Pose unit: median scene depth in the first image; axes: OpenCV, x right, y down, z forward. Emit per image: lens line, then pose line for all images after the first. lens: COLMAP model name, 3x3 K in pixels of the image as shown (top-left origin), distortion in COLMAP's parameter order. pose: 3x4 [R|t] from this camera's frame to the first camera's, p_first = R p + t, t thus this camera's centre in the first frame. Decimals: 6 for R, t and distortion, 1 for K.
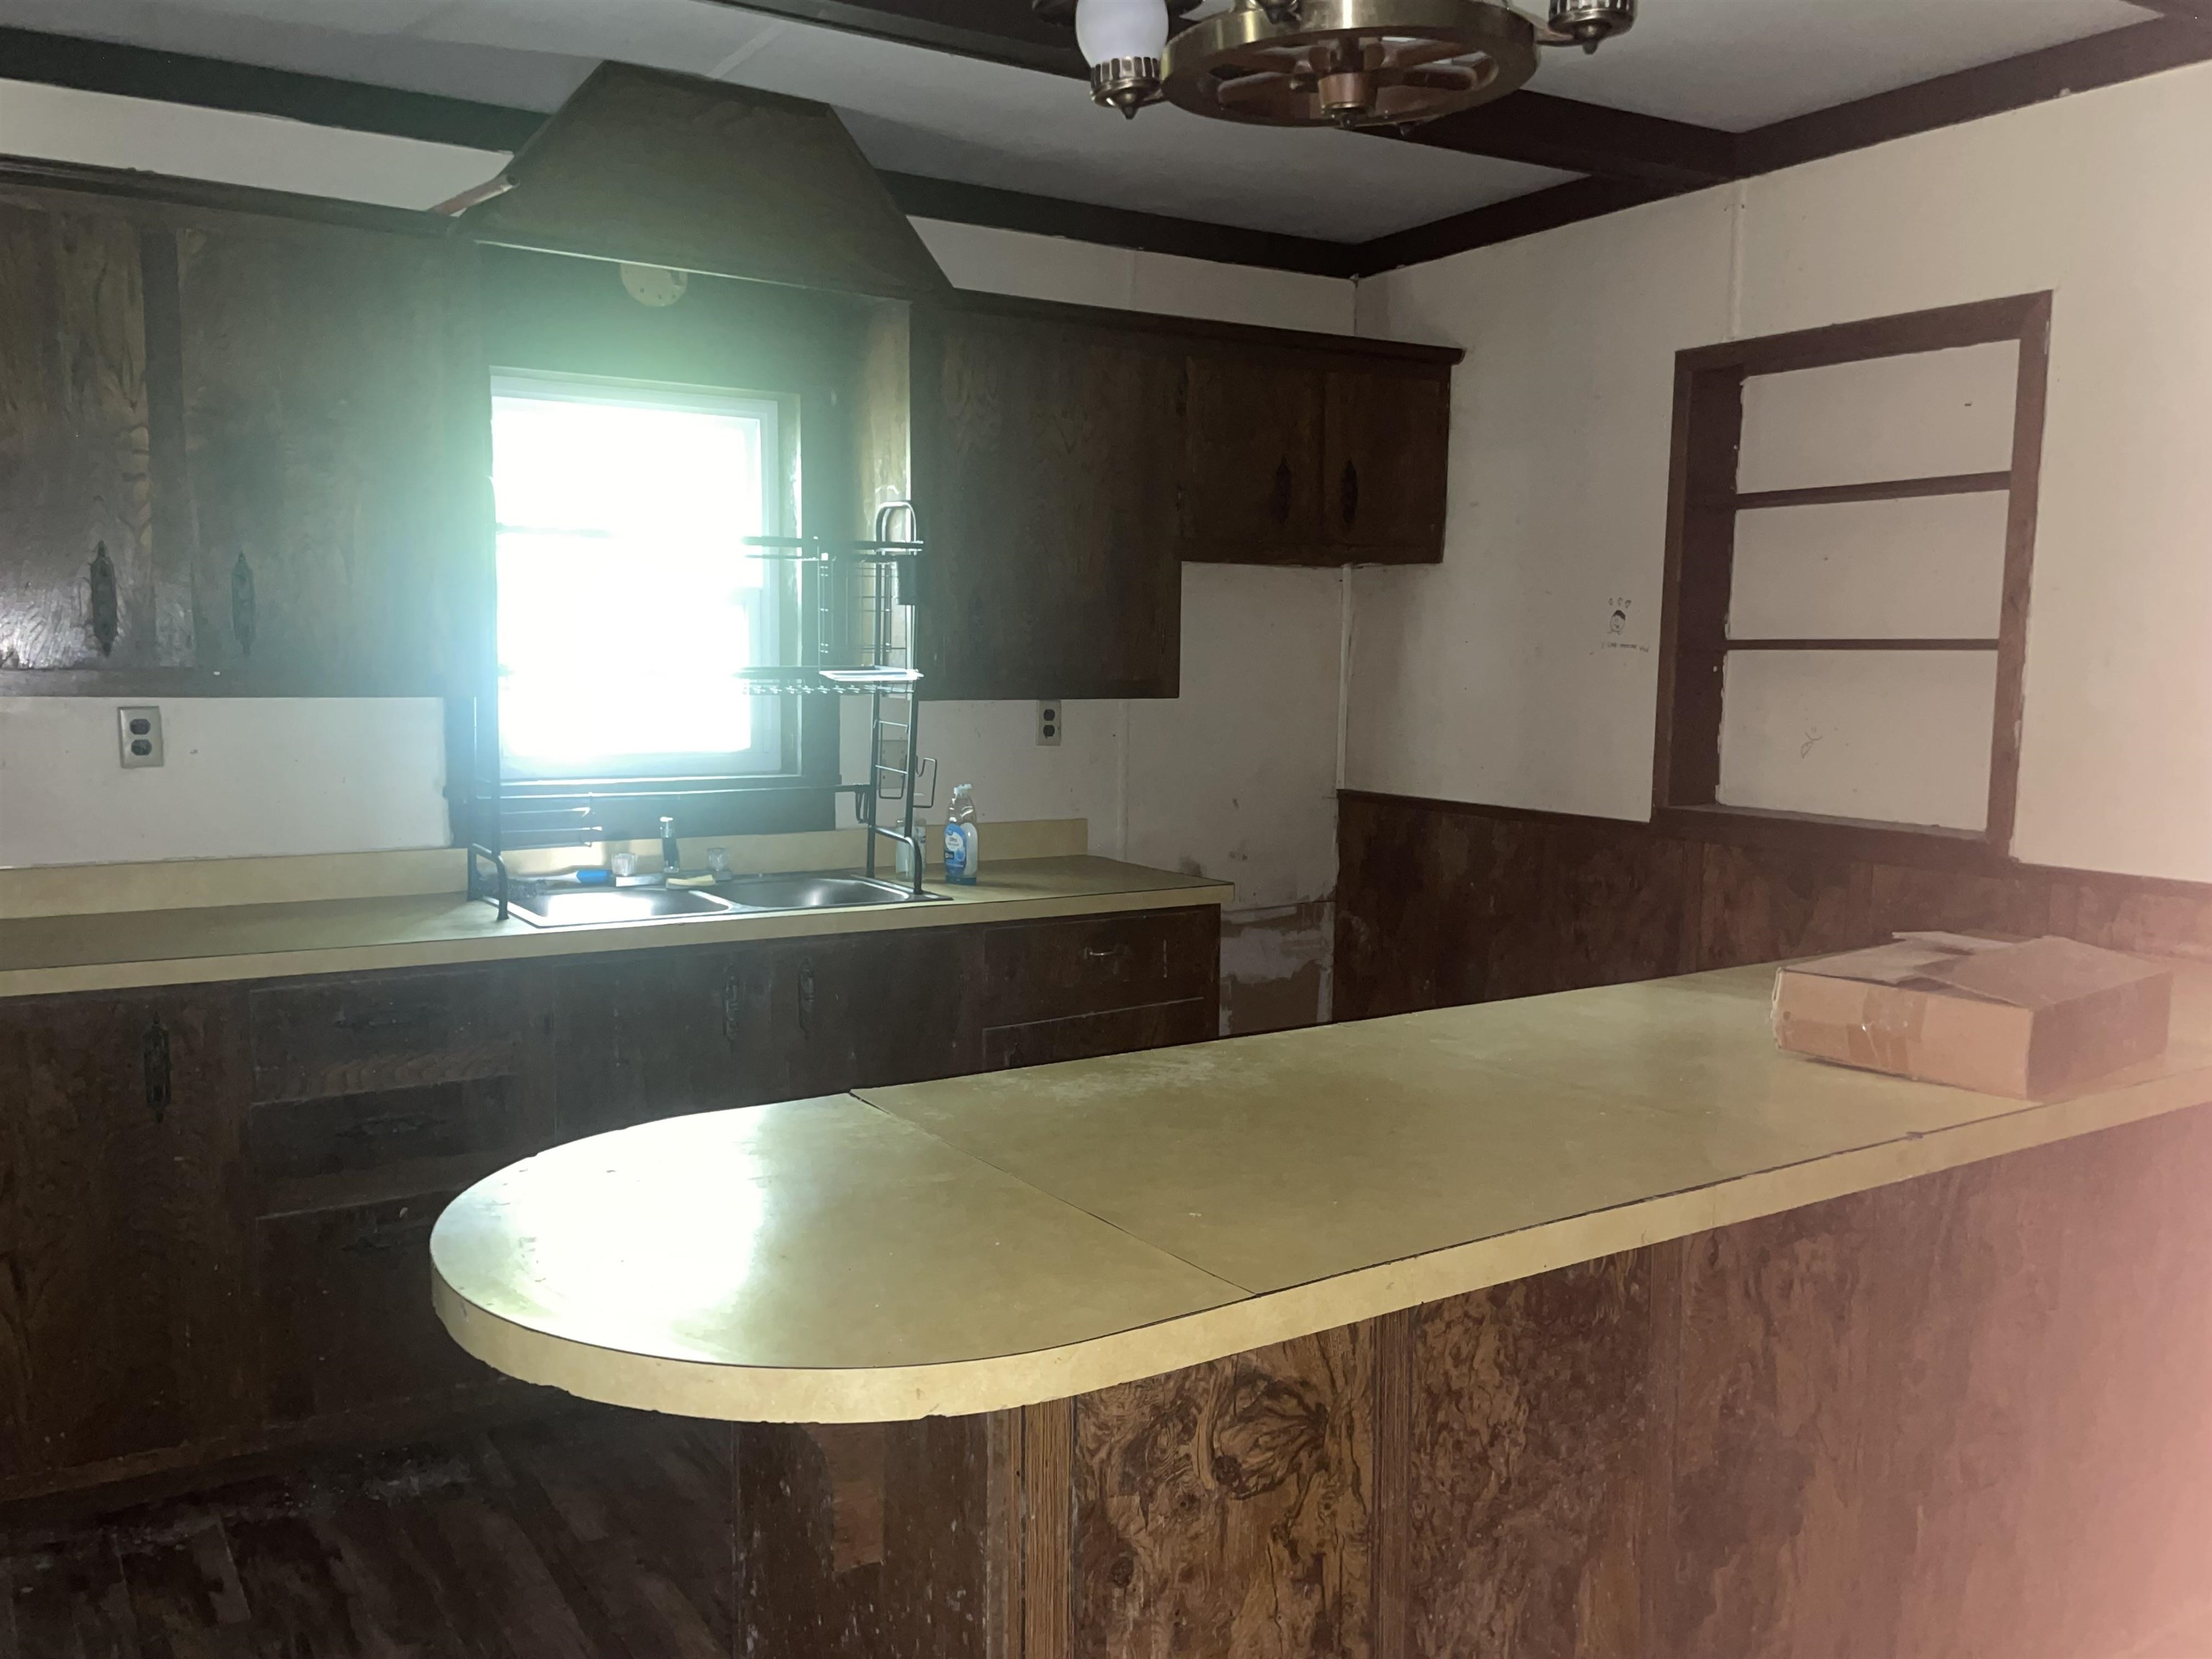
lens RADIAL K [[1827.7, 0, 1093.9], [0, 1827.7, 839.4], [0, 0, 1]] dist [0.082865, -0.111431]
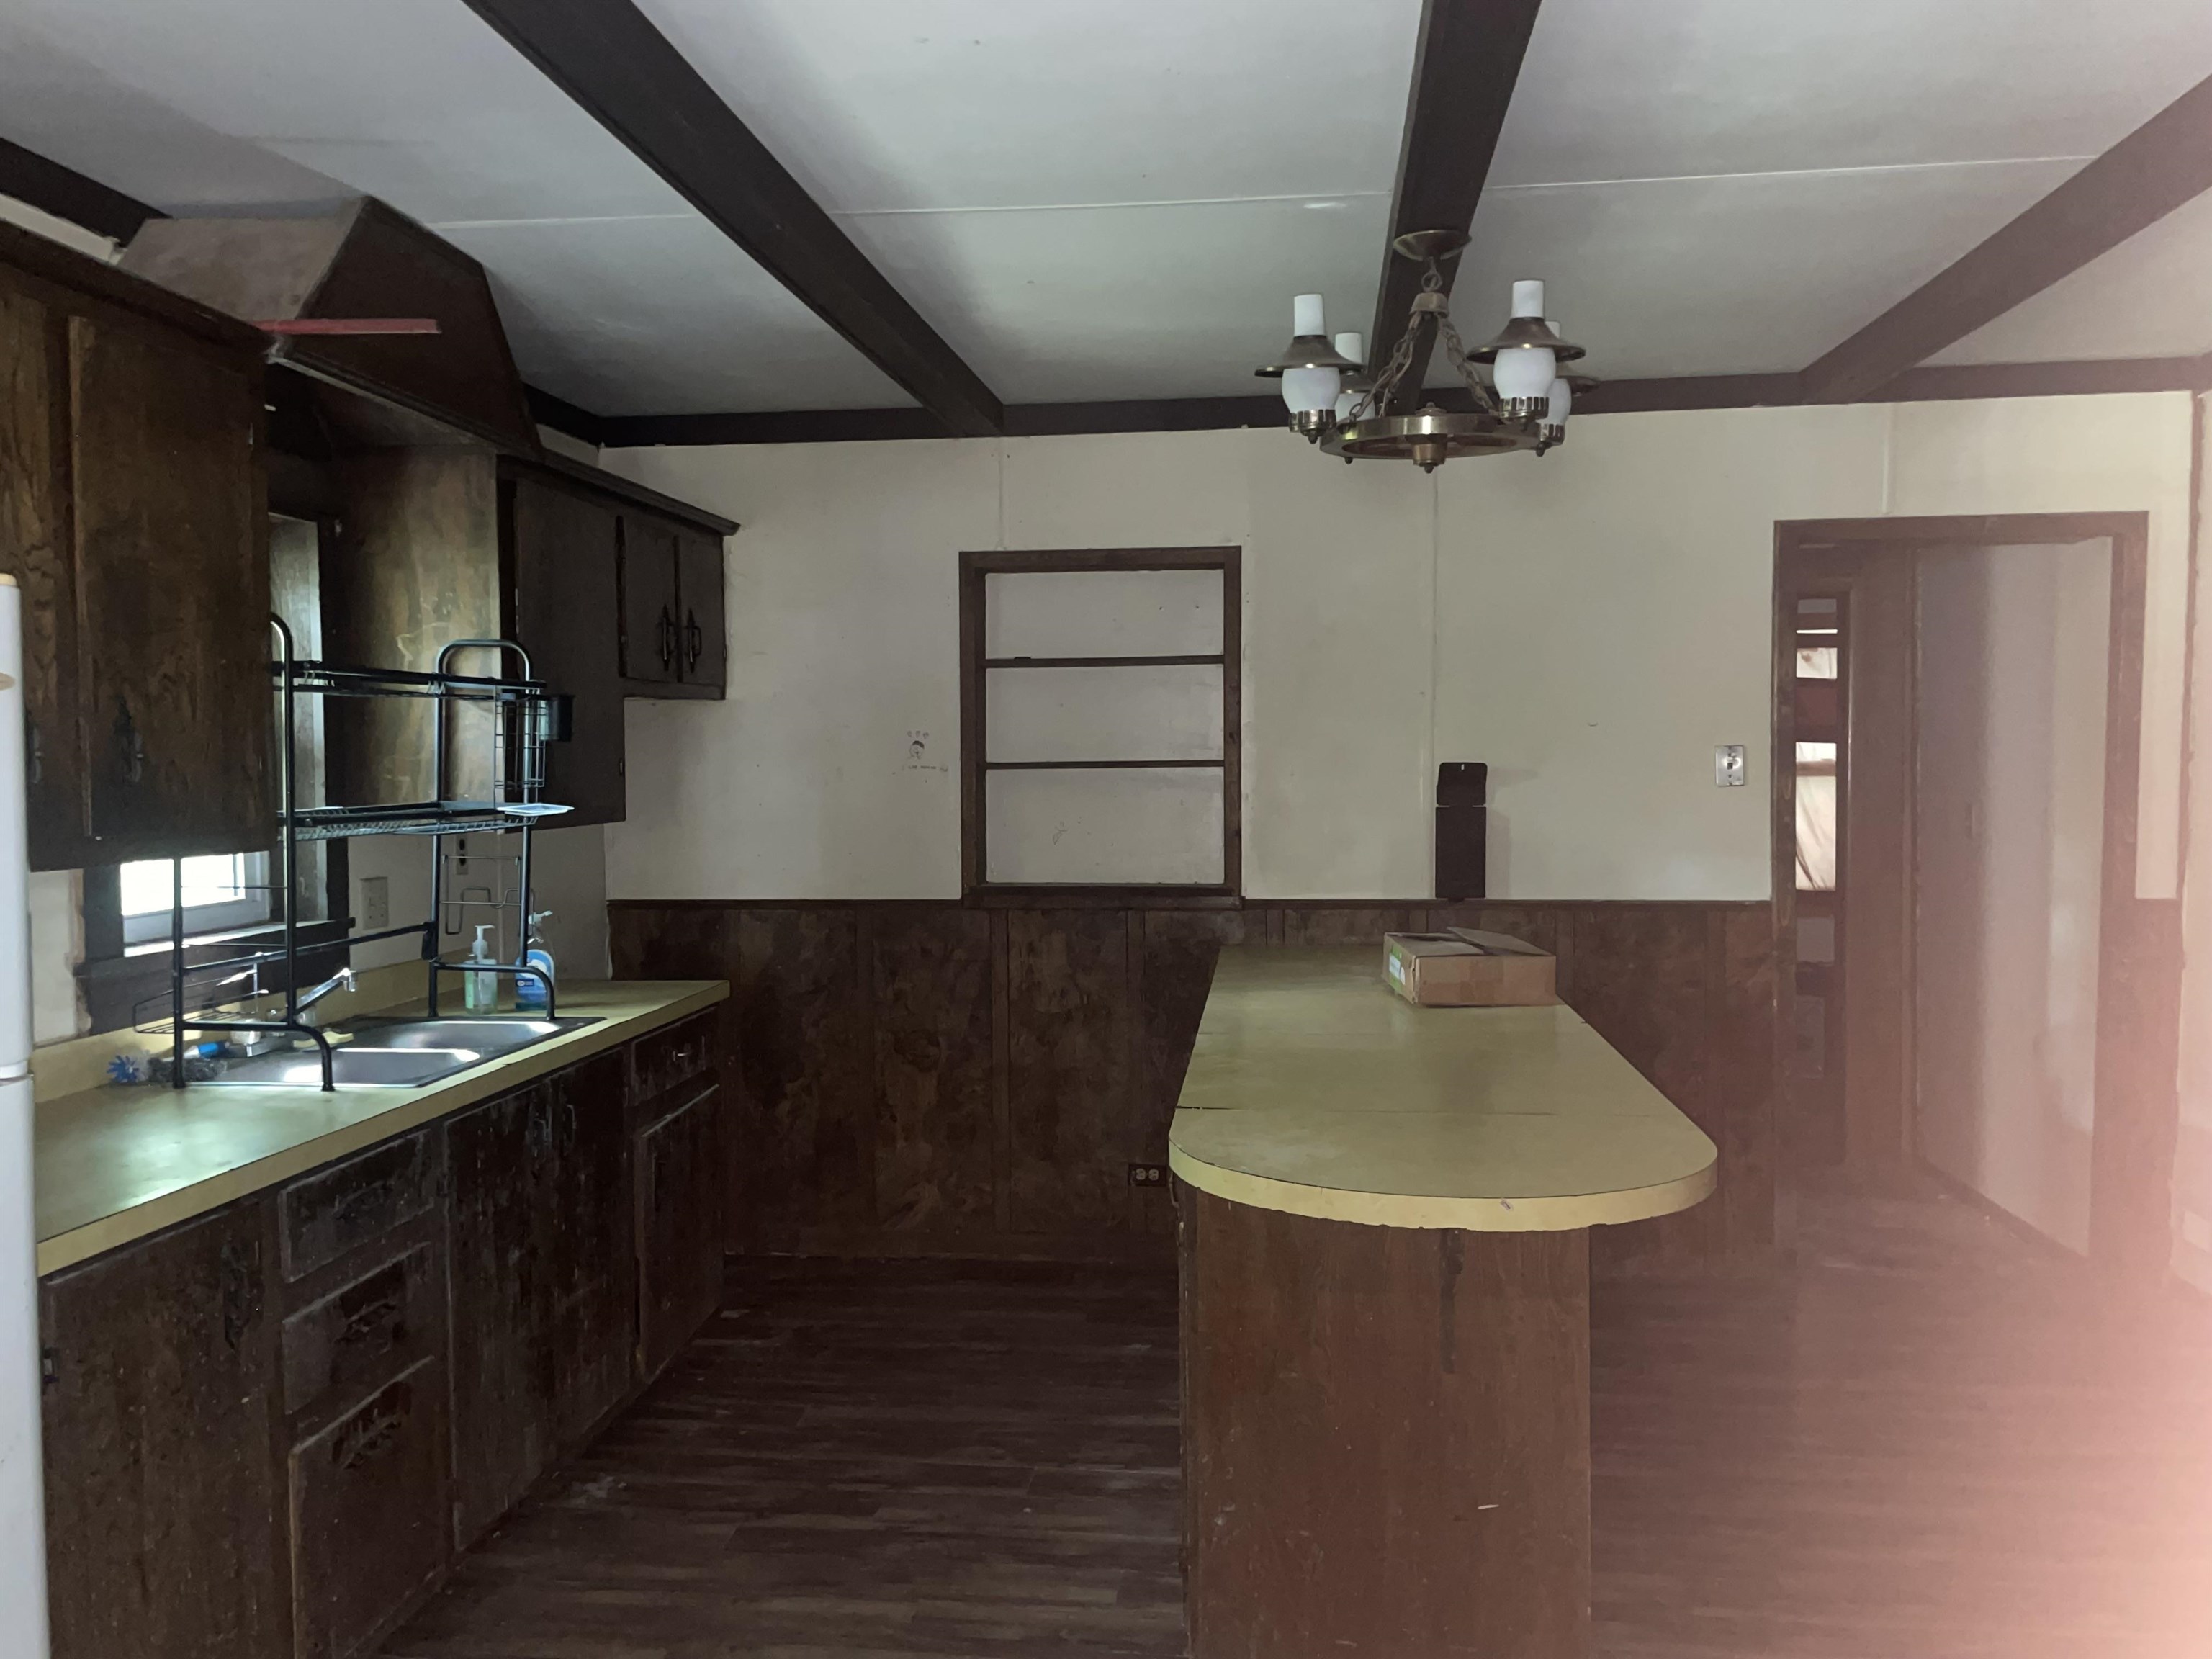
lens RADIAL K [[1827.7, 0, 1108.0], [0, 1827.7, 835.0], [0, 0, 1]] dist [0.082865, -0.111431]
pose [[0.615821, -0.049921, 0.786303, -0.681798], [0.097345, 0.995165, -0.013057, -0.028327], [-0.781850, 0.084583, 0.617703, 0.099851]]
